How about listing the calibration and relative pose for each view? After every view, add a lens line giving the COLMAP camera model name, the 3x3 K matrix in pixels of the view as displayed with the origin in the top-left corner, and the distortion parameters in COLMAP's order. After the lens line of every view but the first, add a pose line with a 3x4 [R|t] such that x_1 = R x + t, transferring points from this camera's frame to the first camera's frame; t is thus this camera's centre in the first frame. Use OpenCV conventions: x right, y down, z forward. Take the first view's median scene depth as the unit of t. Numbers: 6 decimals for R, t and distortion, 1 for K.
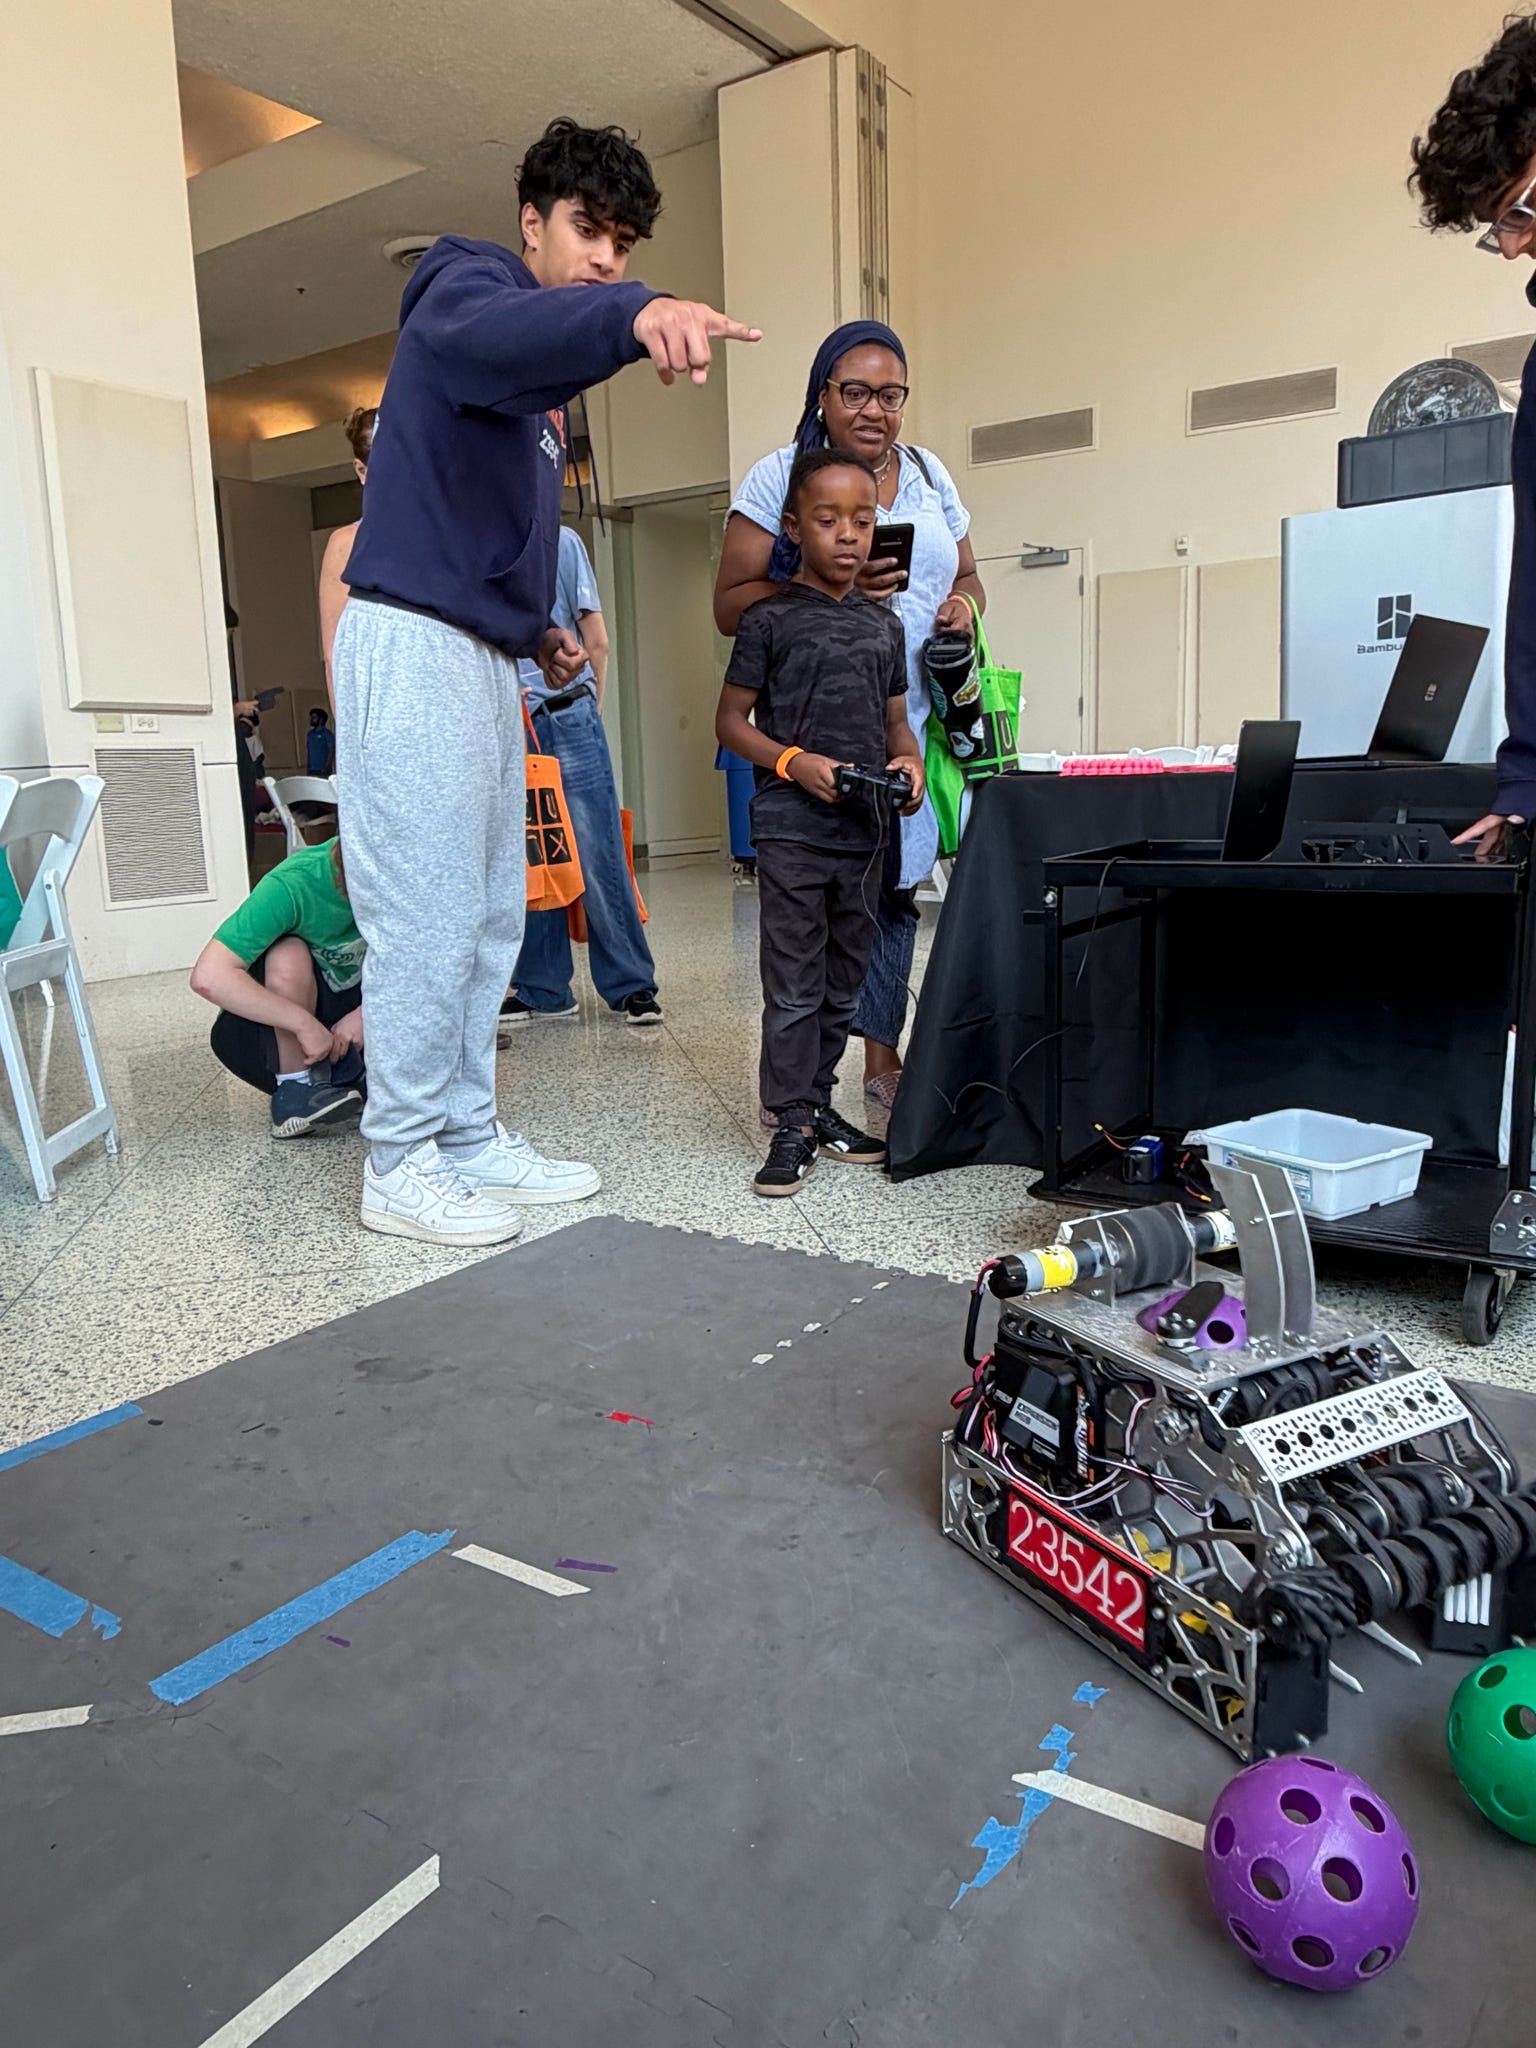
lens RADIAL K [[1474.1, 0, 772.3], [0, 1474.1, 1019.9], [0, 0, 1]] dist [0.003904, 0.000385]
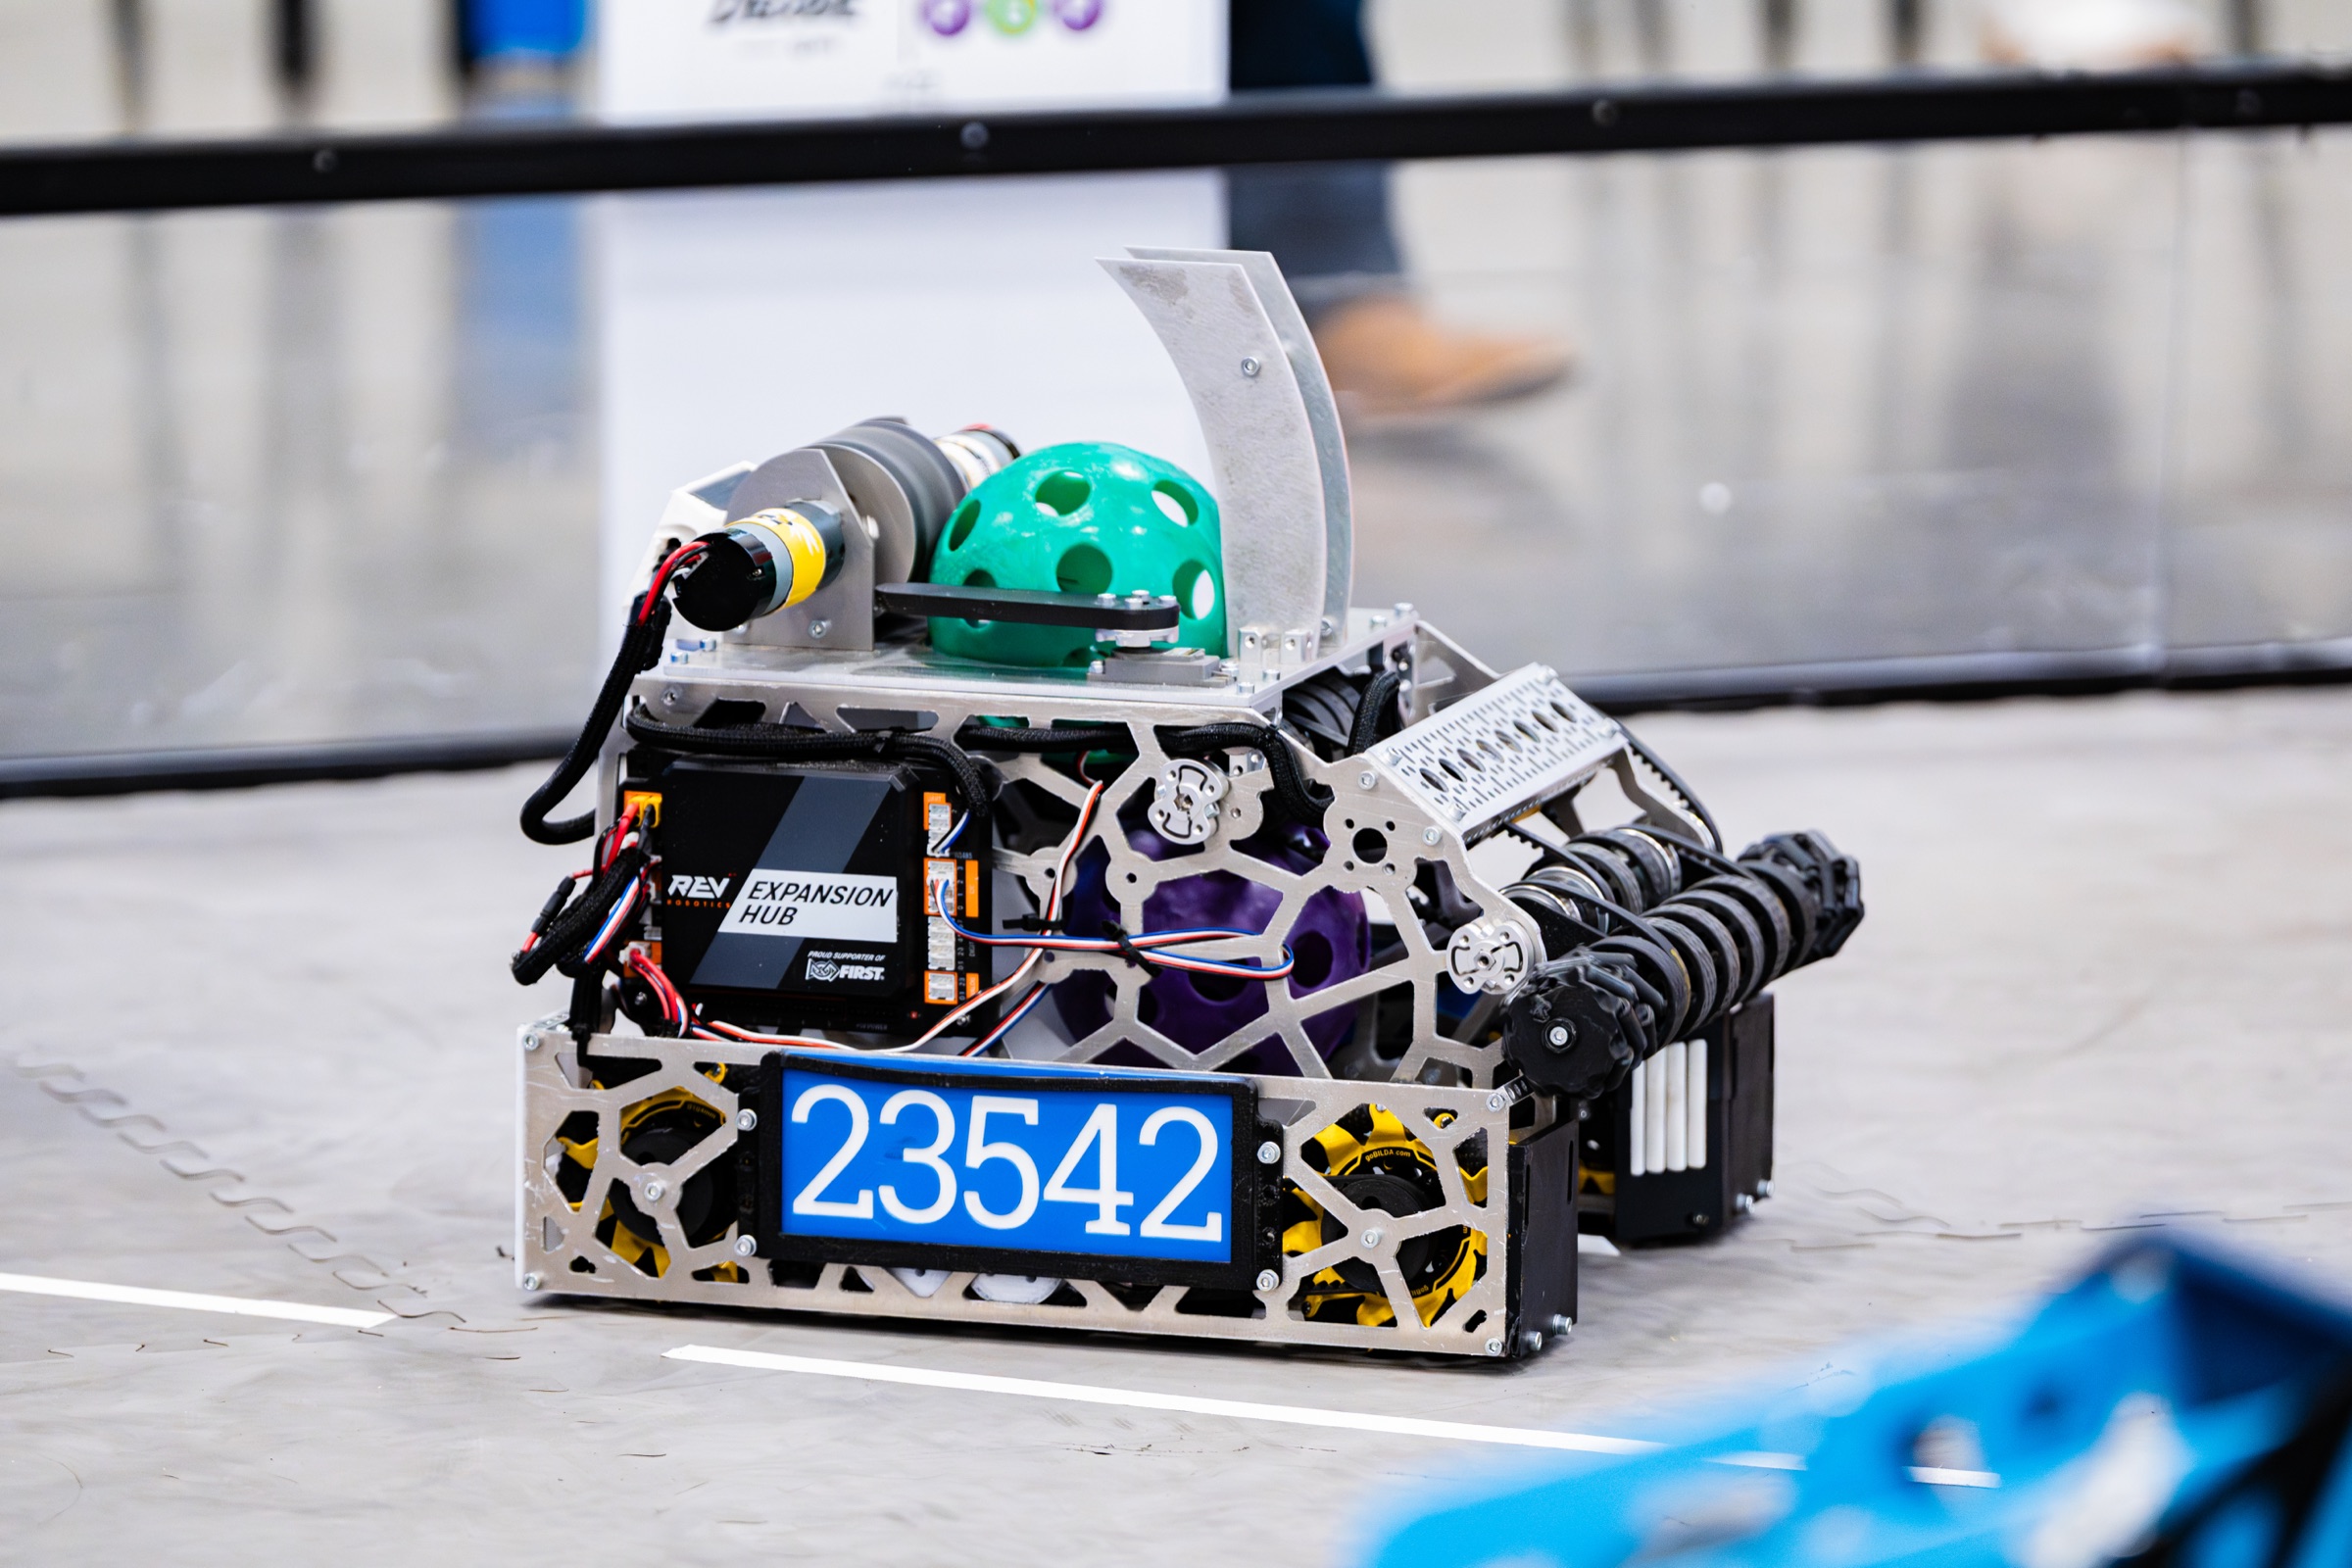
lens RADIAL K [[15883.7, 0, 1175.6], [0, 15883.7, 784.1], [0, 0, 1]] dist [0.603287, 0.000000]
pose [[0.733737, -0.088886, 0.673594, -3.032128], [0.087148, 0.995529, 0.036439, 0.085255], [-0.673821, 0.031966, 0.738203, -2.627955]]
